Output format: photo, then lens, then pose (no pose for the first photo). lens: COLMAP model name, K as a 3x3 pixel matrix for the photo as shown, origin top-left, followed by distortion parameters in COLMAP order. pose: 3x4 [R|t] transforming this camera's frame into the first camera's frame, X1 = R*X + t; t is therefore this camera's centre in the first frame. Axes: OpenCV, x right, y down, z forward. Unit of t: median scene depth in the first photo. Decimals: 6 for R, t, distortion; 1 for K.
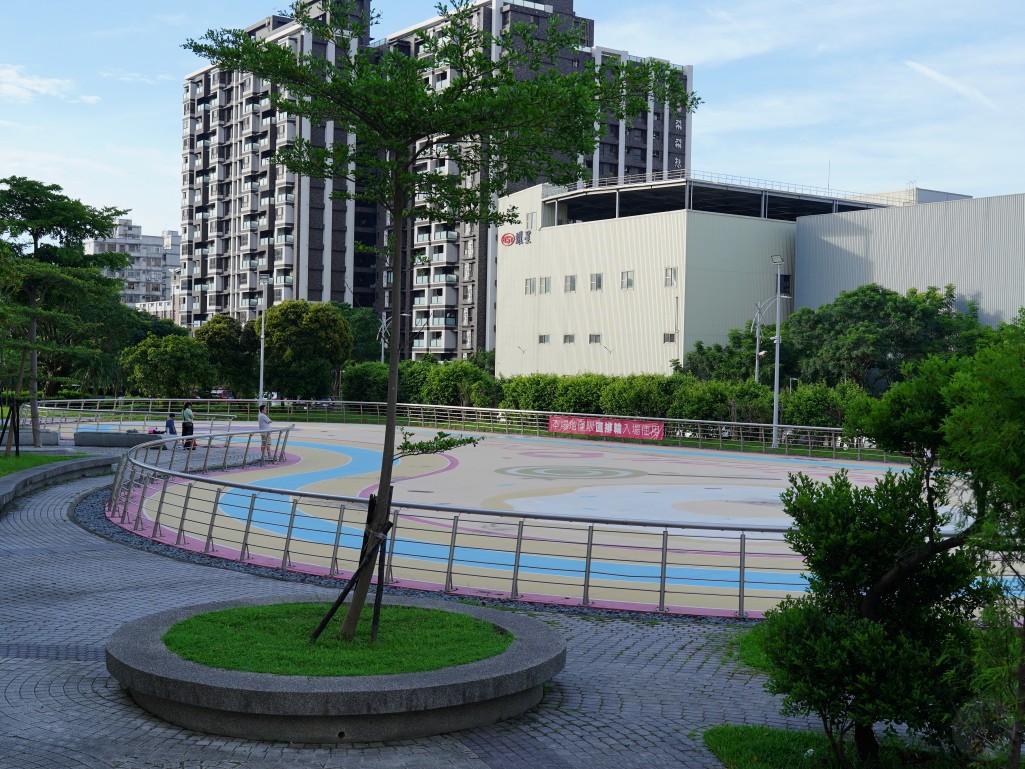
lens RADIAL K [[1469.5, 0, 512.5], [0, 1469.5, 384.5], [0, 0, 1]] dist [0.033719, 0.037289]
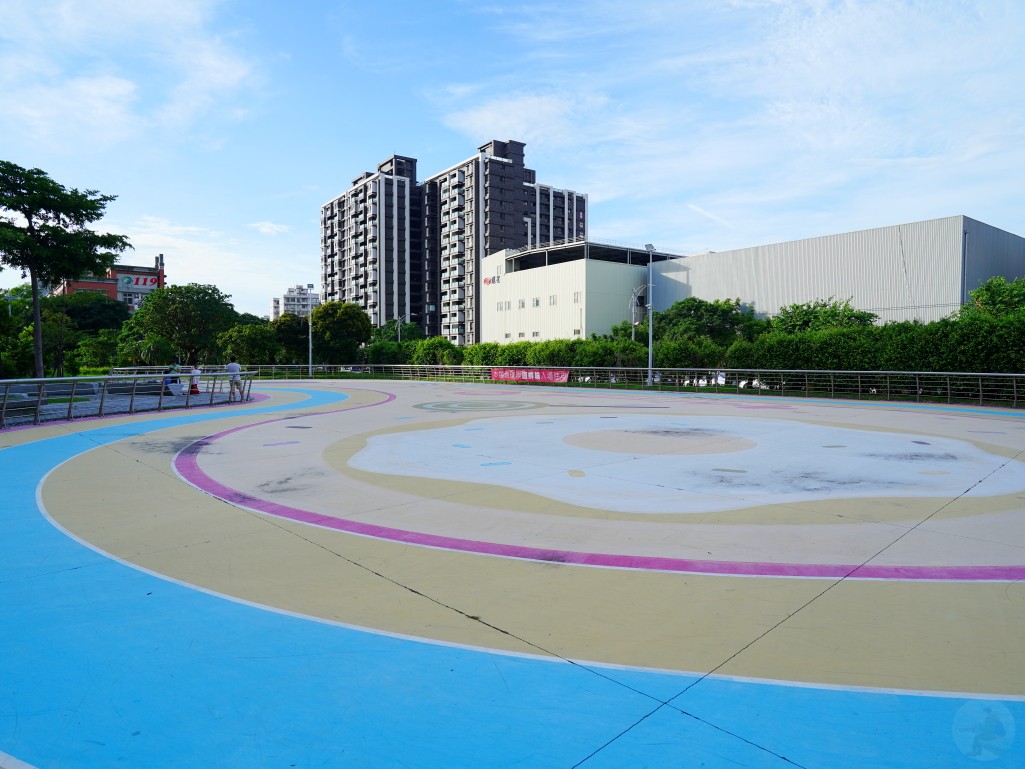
lens RADIAL K [[600.1, 0, 513.1], [0, 600.1, 400.3], [0, 0, 1]] dist [-0.000326, -0.000069]
pose [[0.999699, -0.022382, -0.010043, 0.033389], [0.022780, 0.998879, 0.041504, 0.018030], [0.009103, -0.041720, 0.999088, 0.261429]]
